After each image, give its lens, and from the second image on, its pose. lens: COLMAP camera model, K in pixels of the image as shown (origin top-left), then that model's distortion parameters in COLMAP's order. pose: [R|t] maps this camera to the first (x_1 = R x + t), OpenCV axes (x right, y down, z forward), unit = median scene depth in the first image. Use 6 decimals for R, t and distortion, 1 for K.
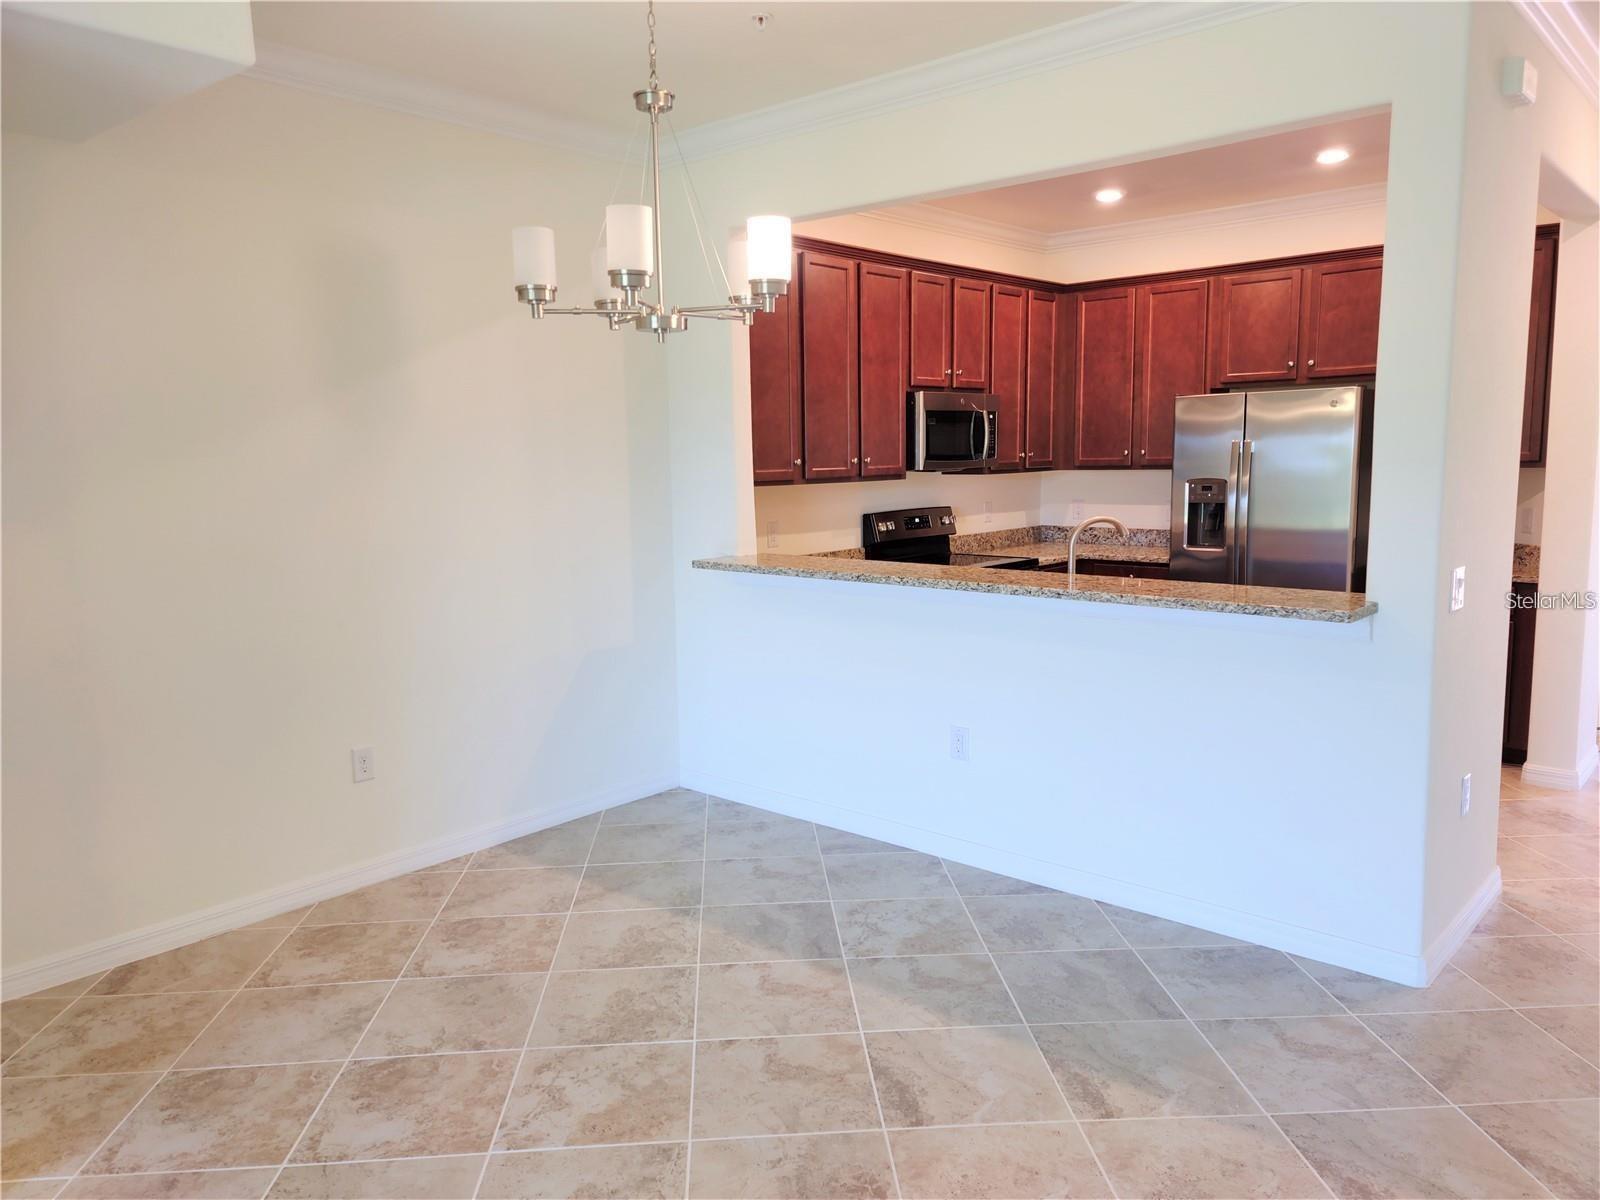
lens RADIAL K [[1113.4, 0, 755.6], [0, 1113.4, 638.5], [0, 0, 1]] dist [0.010026, 0.005371]
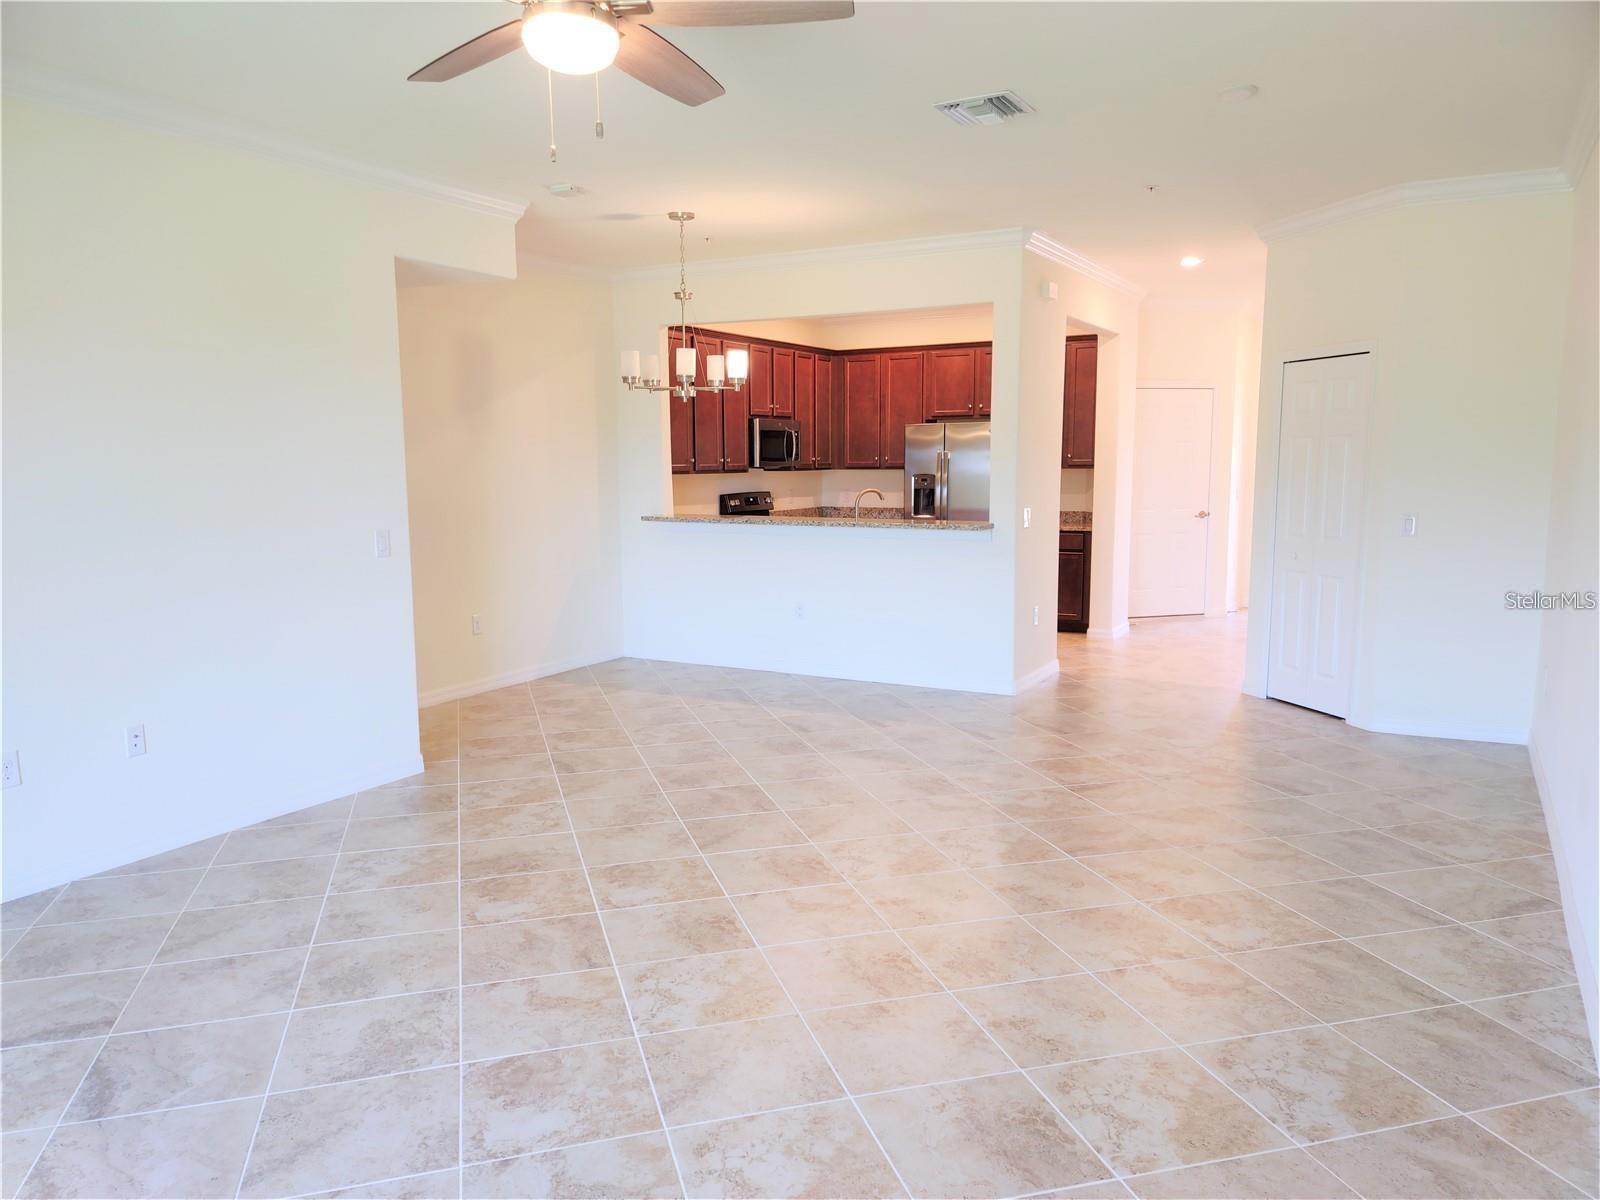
lens RADIAL K [[1163.1, 0, 800.0], [0, 1163.1, 600.0], [0, 0, 1]] dist [0.223487, 0.001310]
pose [[0.966231, -0.014436, 0.257274, -0.215811], [0.026826, 0.998640, -0.044715, 0.111152], [-0.256279, 0.050107, 0.965303, -0.598834]]
